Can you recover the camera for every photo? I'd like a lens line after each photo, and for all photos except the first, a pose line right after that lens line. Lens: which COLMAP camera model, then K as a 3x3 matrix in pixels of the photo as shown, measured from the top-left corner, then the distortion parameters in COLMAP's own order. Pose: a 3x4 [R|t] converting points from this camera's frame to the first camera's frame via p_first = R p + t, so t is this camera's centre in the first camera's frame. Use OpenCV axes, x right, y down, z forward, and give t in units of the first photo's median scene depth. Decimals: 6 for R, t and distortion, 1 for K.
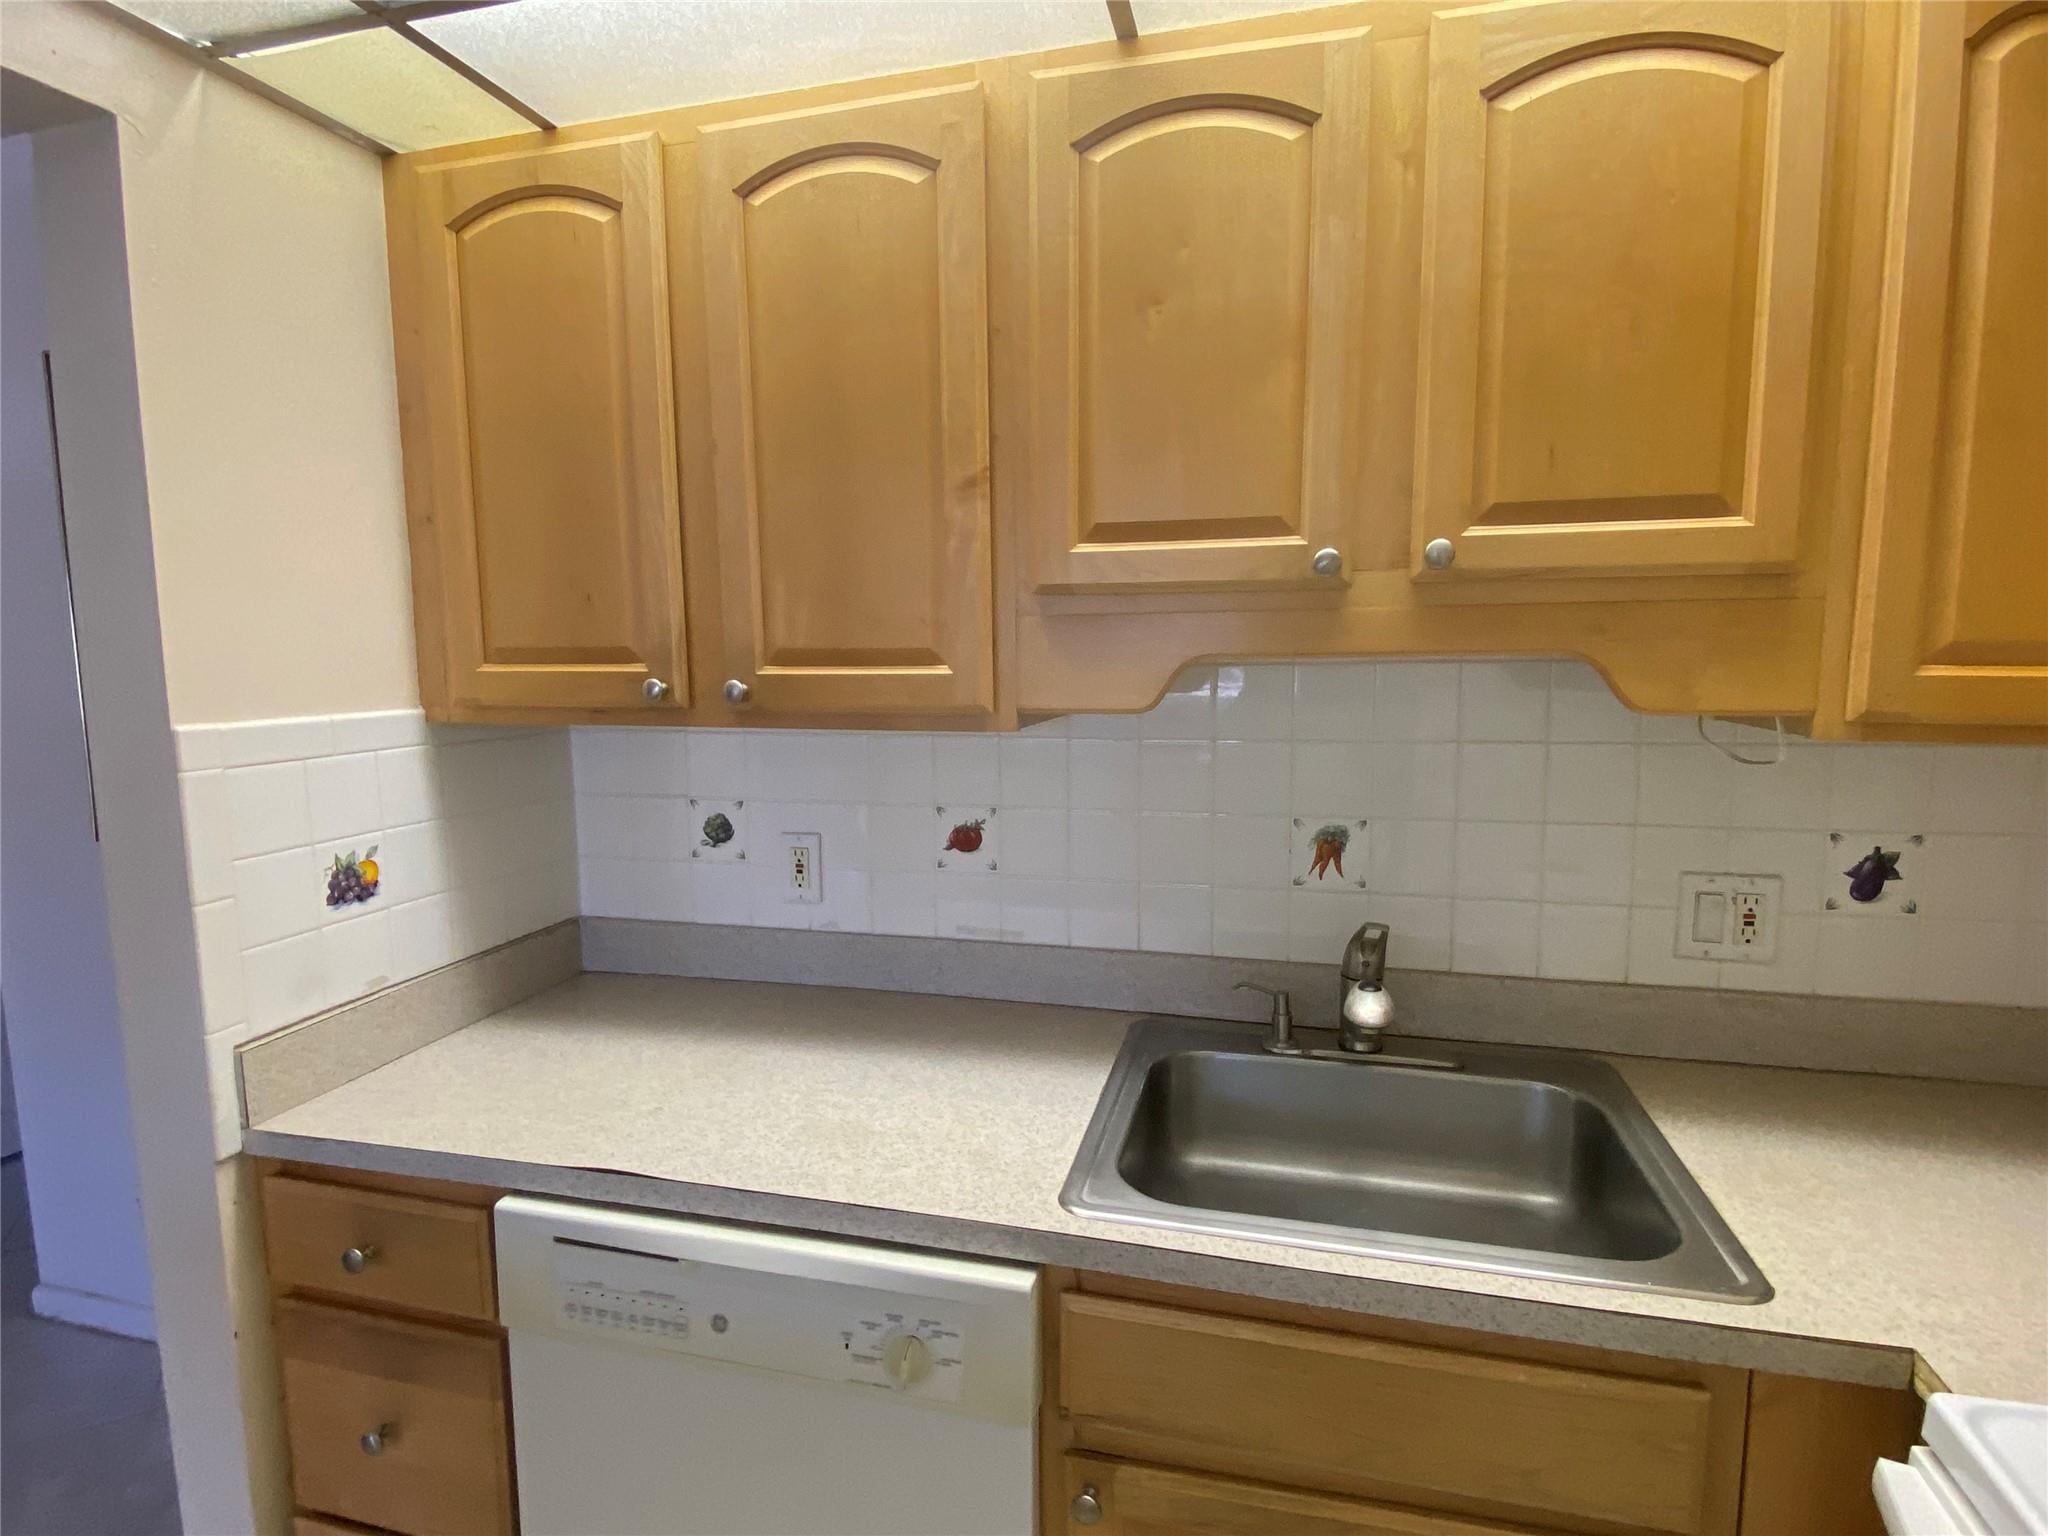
lens RADIAL K [[1100.1, 0, 1018.4], [0, 1100.1, 761.7], [0, 0, 1]] dist [0.025027, -0.019647]
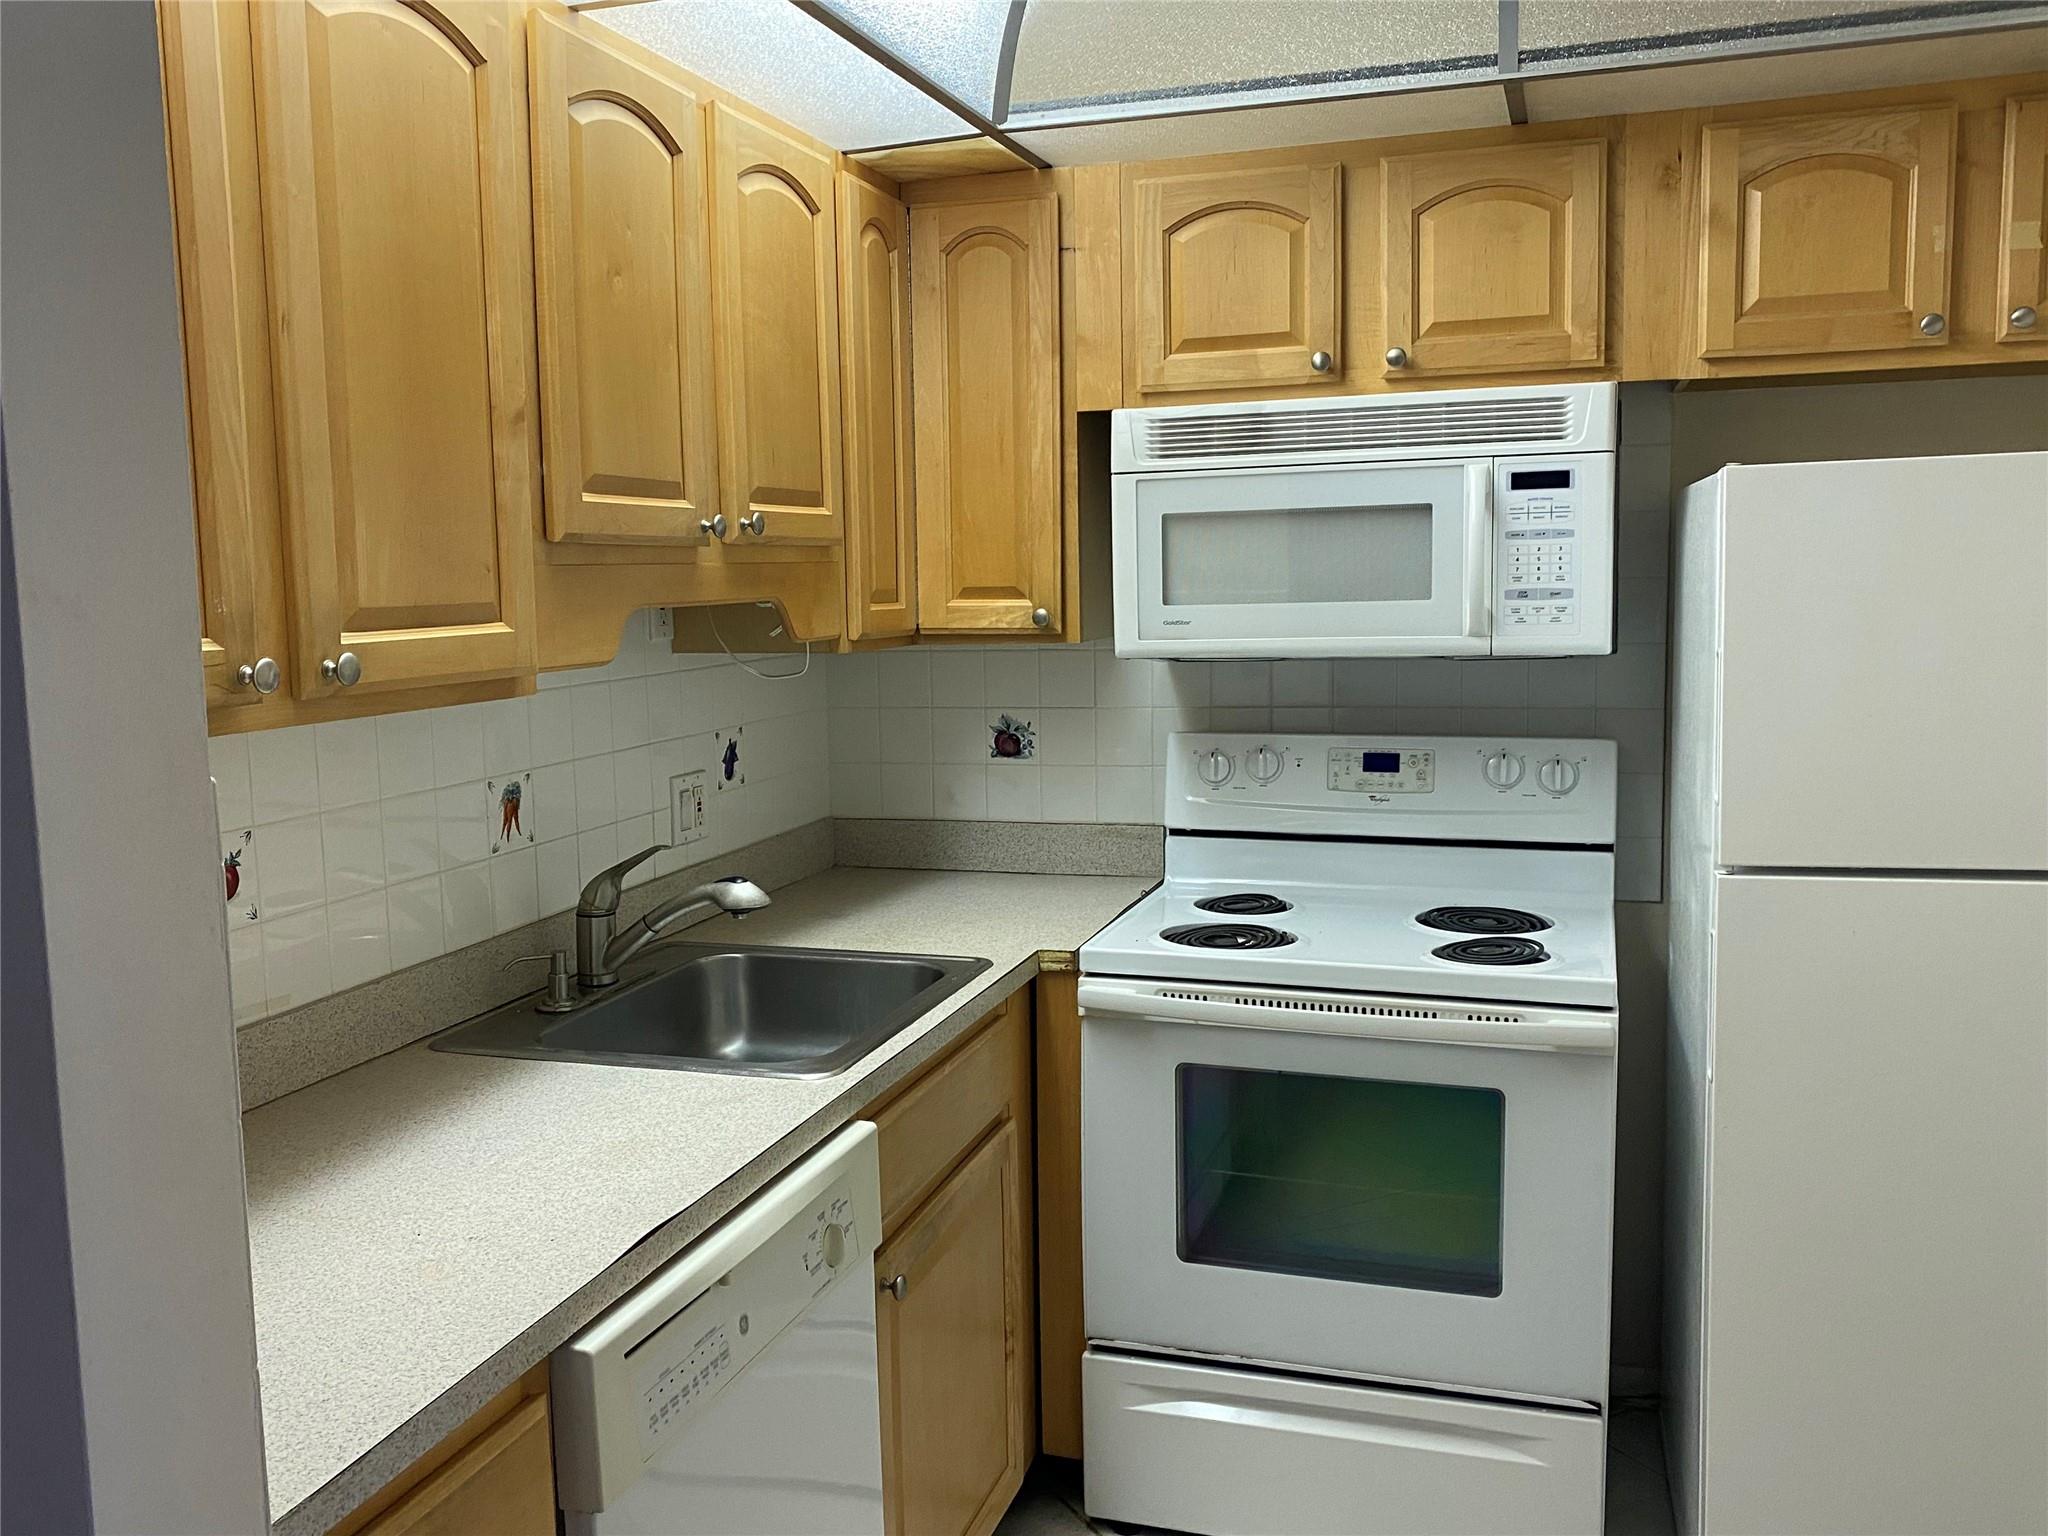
lens RADIAL K [[1714.2, 0, 1023.0], [0, 1714.2, 767.8], [0, 0, 1]] dist [0.021114, 0.003976]
pose [[0.041418, -0.105470, 0.993560, -1.367602], [0.129178, 0.986632, 0.099350, -0.055205], [-0.990756, 0.124231, 0.054489, 0.523630]]
